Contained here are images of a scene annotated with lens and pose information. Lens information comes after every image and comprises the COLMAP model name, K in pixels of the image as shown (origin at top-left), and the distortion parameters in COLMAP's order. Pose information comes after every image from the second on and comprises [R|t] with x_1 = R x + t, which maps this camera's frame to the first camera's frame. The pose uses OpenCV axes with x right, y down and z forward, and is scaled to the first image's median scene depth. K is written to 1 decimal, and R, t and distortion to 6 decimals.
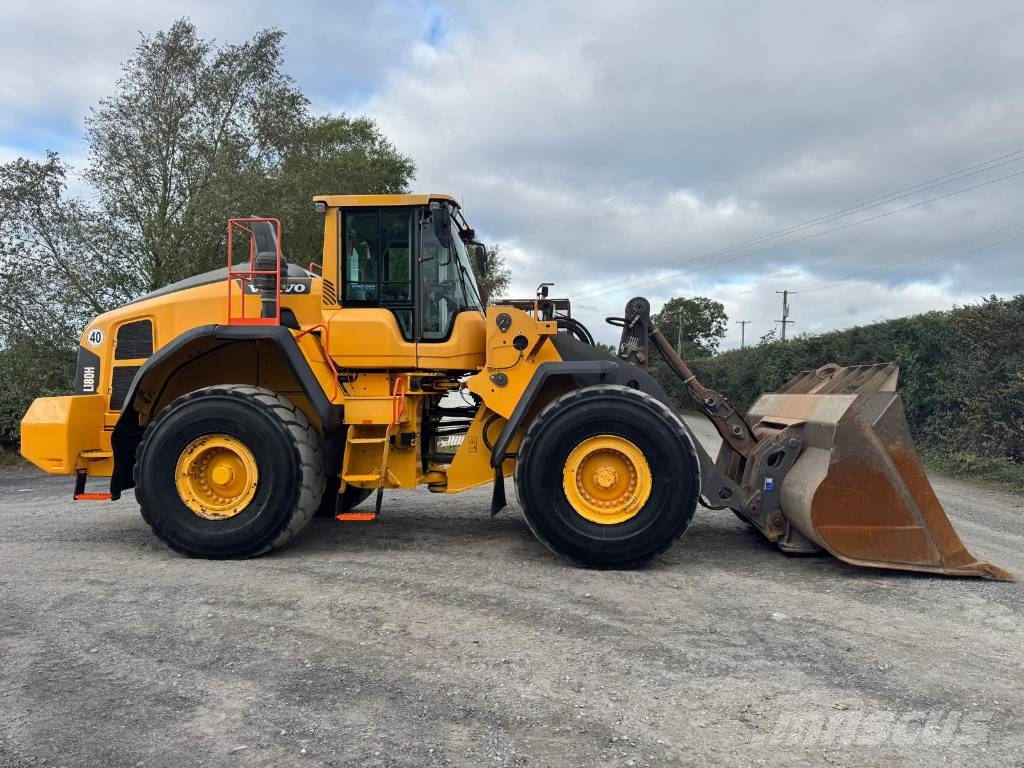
lens RADIAL K [[711.8, 0, 516.9], [0, 711.8, 373.4], [0, 0, 1]] dist [0.092285, -0.126717]
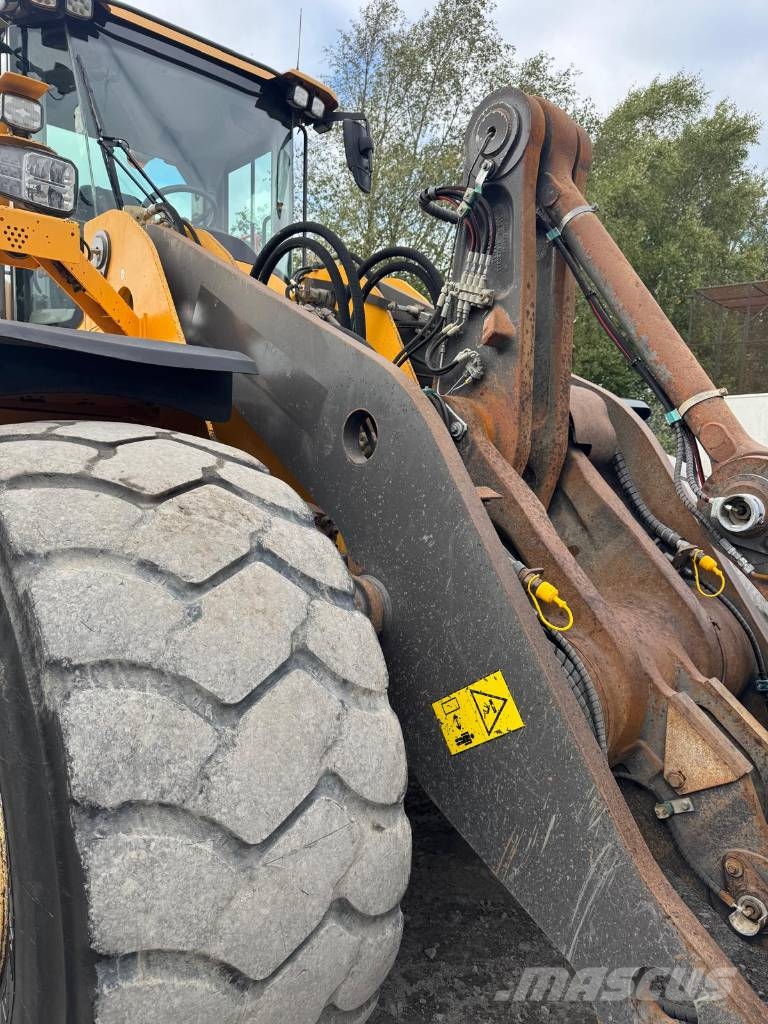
lens RADIAL K [[731.4, 0, 382.0], [0, 731.4, 519.0], [0, 0, 1]] dist [0.054040, -0.084438]
pose [[0.738920, 0.076640, -0.669420, 0.400048], [0.002091, 0.993244, 0.116022, 0.020785], [0.673789, -0.087131, 0.733768, 0.919652]]
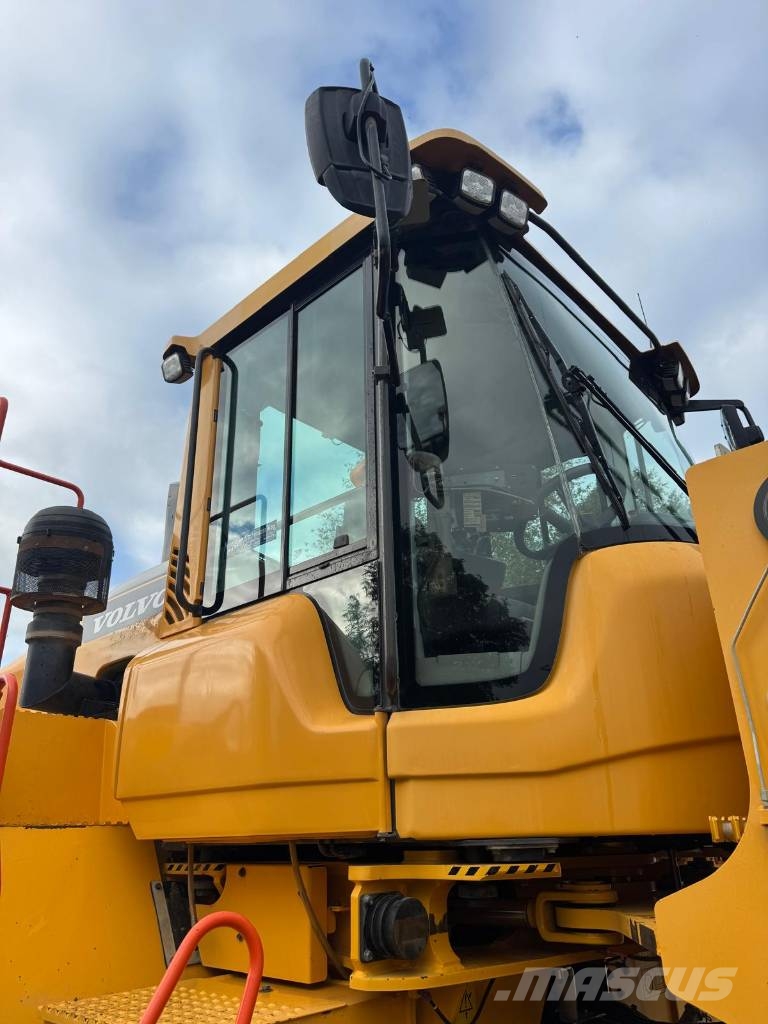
lens RADIAL K [[731.4, 0, 382.0], [0, 731.4, 519.0], [0, 0, 1]] dist [0.054040, -0.084438]
pose [[0.779068, -0.271813, -0.564953, 0.000229], [0.039679, 0.920698, -0.388253, -0.011599], [0.625683, 0.280059, 0.728071, 0.932355]]
